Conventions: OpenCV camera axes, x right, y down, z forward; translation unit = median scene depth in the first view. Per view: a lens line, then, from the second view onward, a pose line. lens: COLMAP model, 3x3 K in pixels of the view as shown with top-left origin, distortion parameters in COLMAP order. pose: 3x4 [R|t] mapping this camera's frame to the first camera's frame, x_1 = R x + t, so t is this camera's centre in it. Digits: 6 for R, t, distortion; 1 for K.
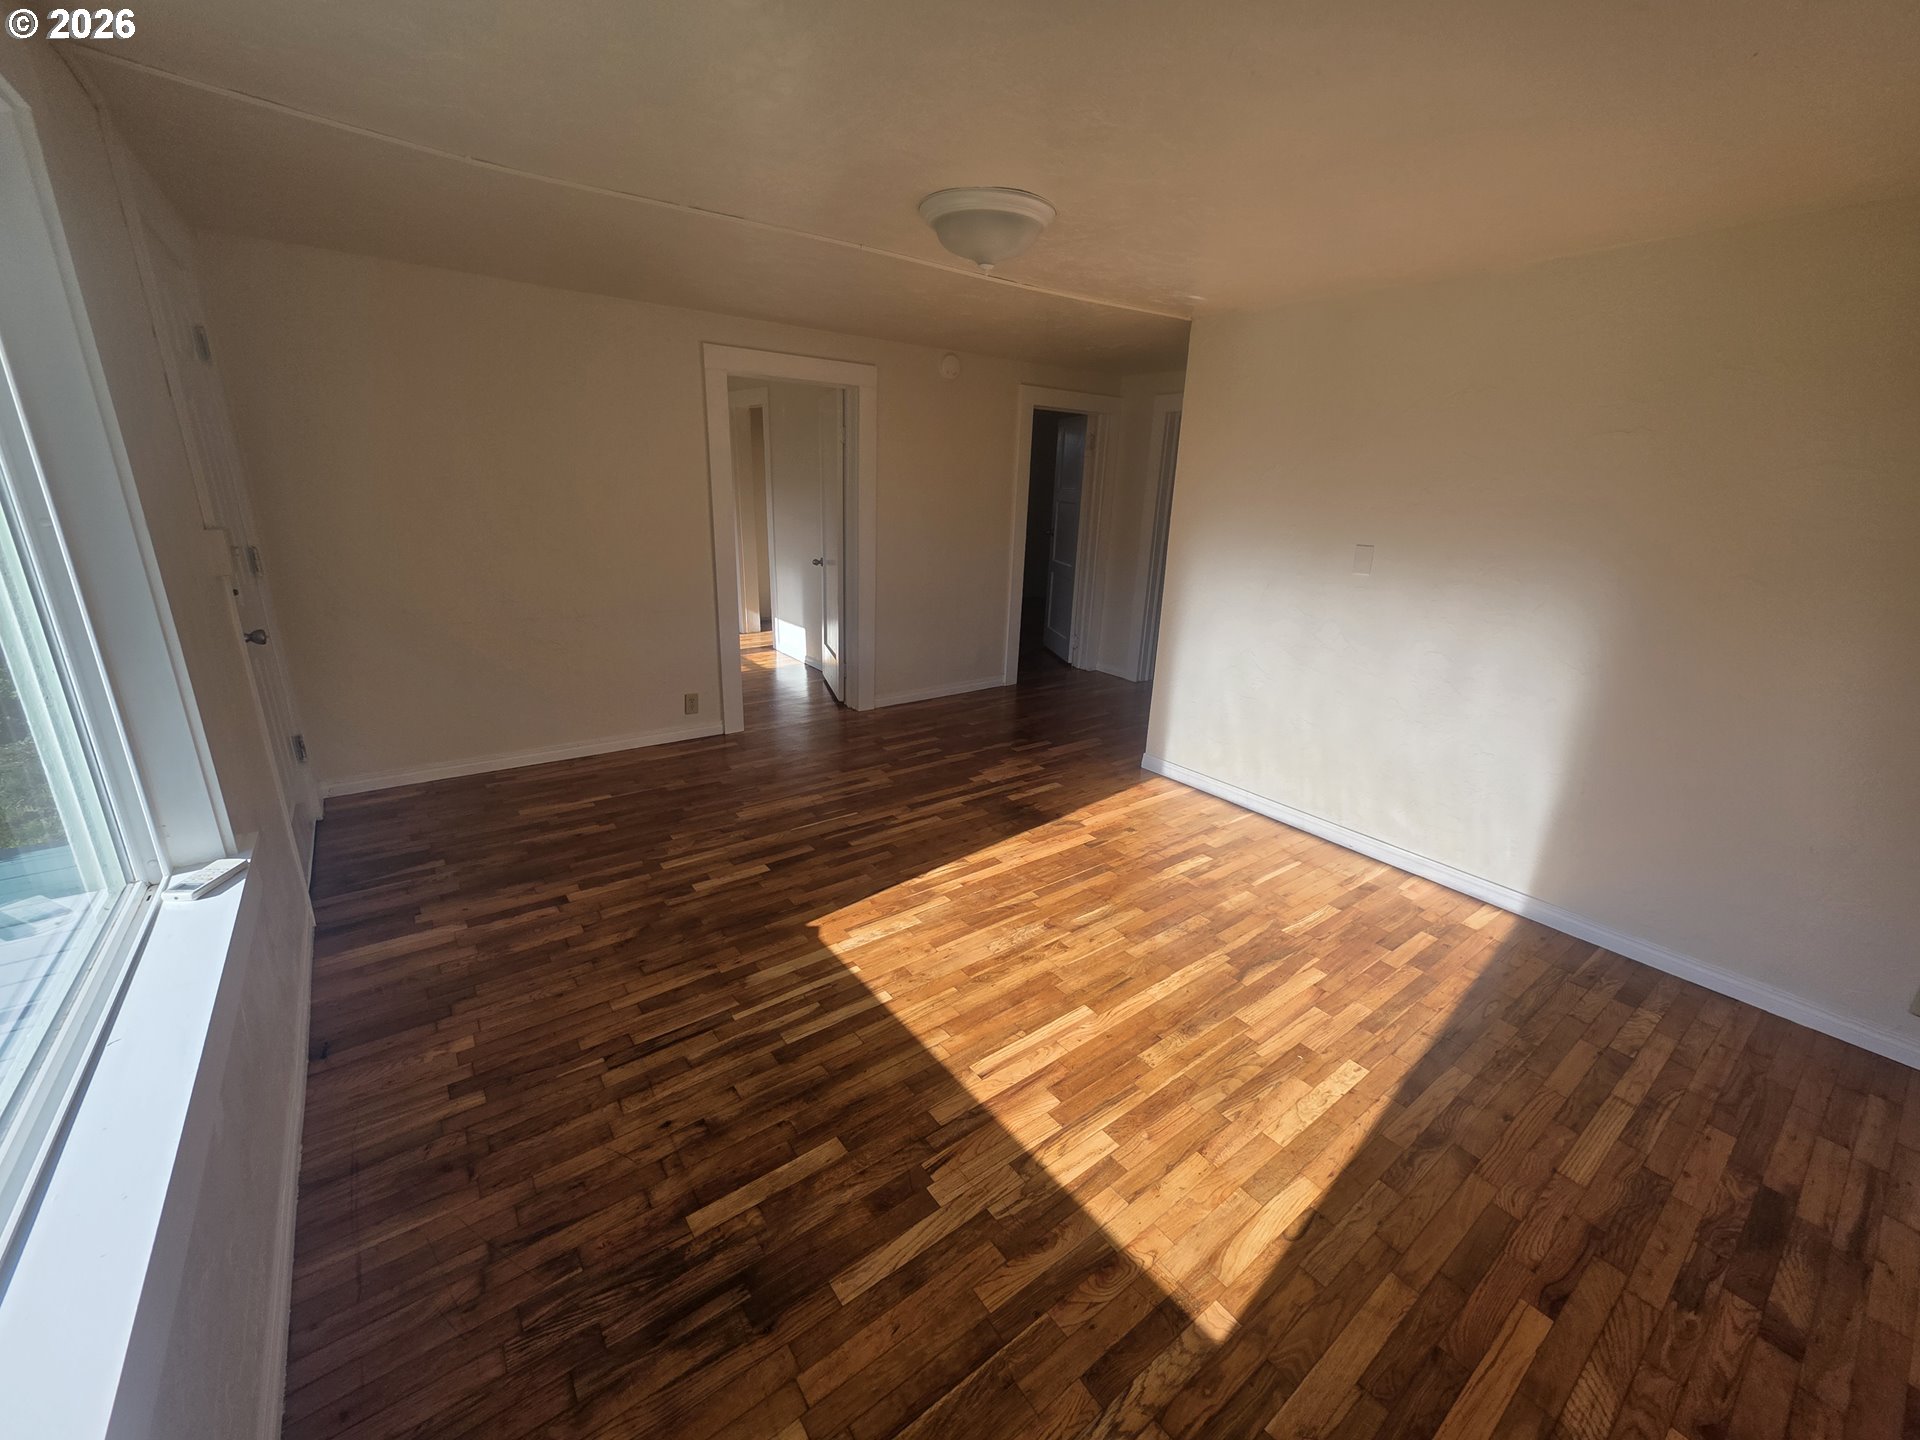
lens RADIAL K [[766.0, 0, 964.0], [0, 766.0, 712.8], [0, 0, 1]] dist [-0.000883, 0.000383]
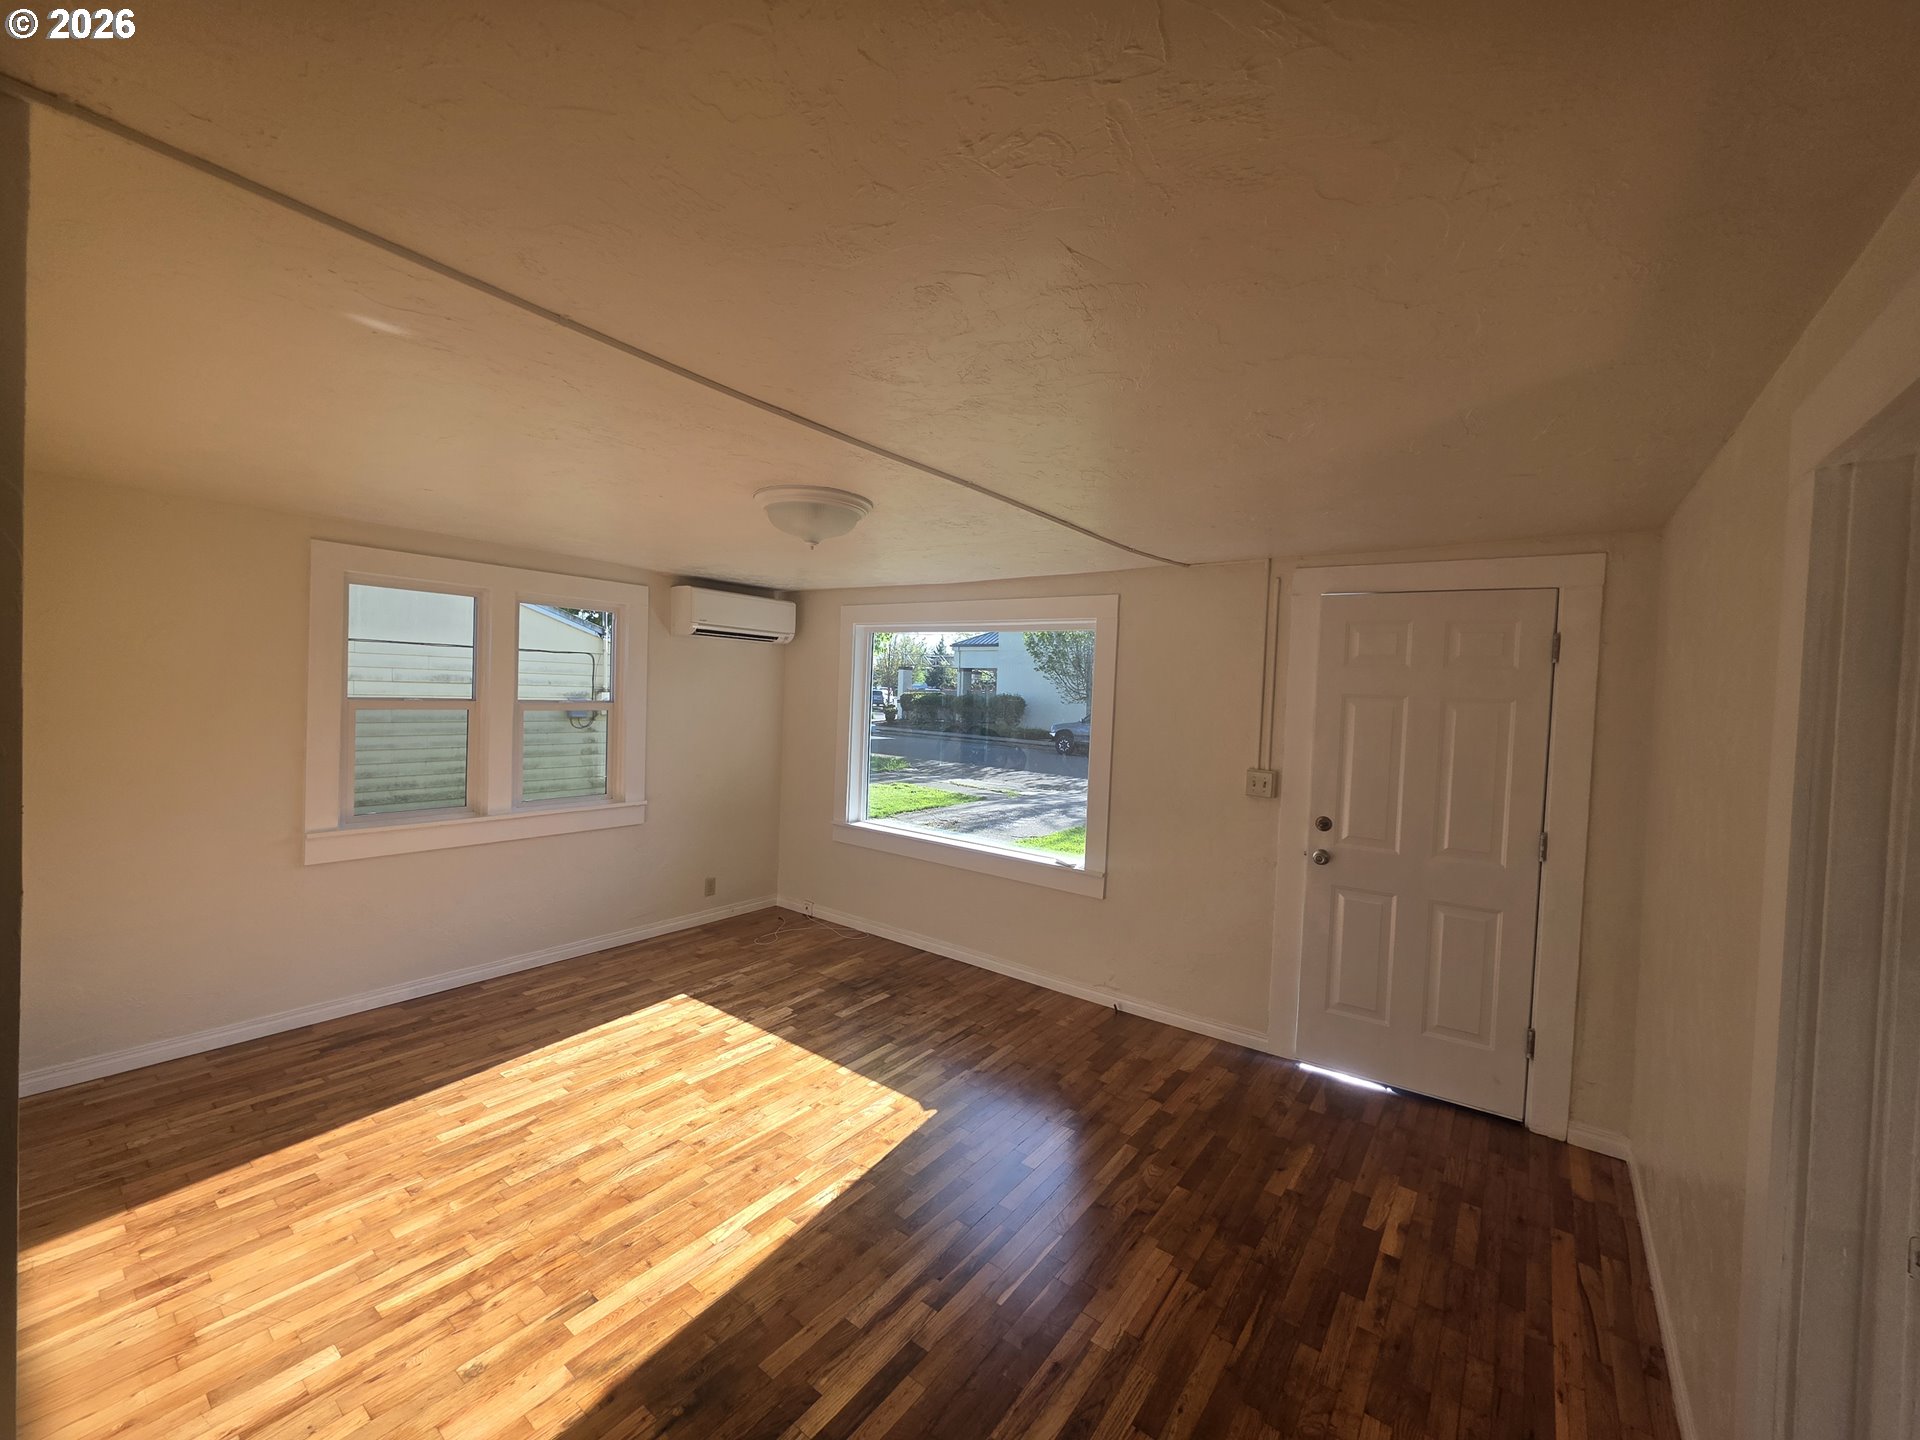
lens RADIAL K [[766.0, 0, 964.0], [0, 766.0, 712.8], [0, 0, 1]] dist [-0.000883, 0.000383]
pose [[-0.958550, -0.061802, -0.278139, 0.111061], [-0.149214, 0.940508, 0.305255, -0.704599], [0.242727, 0.334105, -0.910746, 2.119539]]
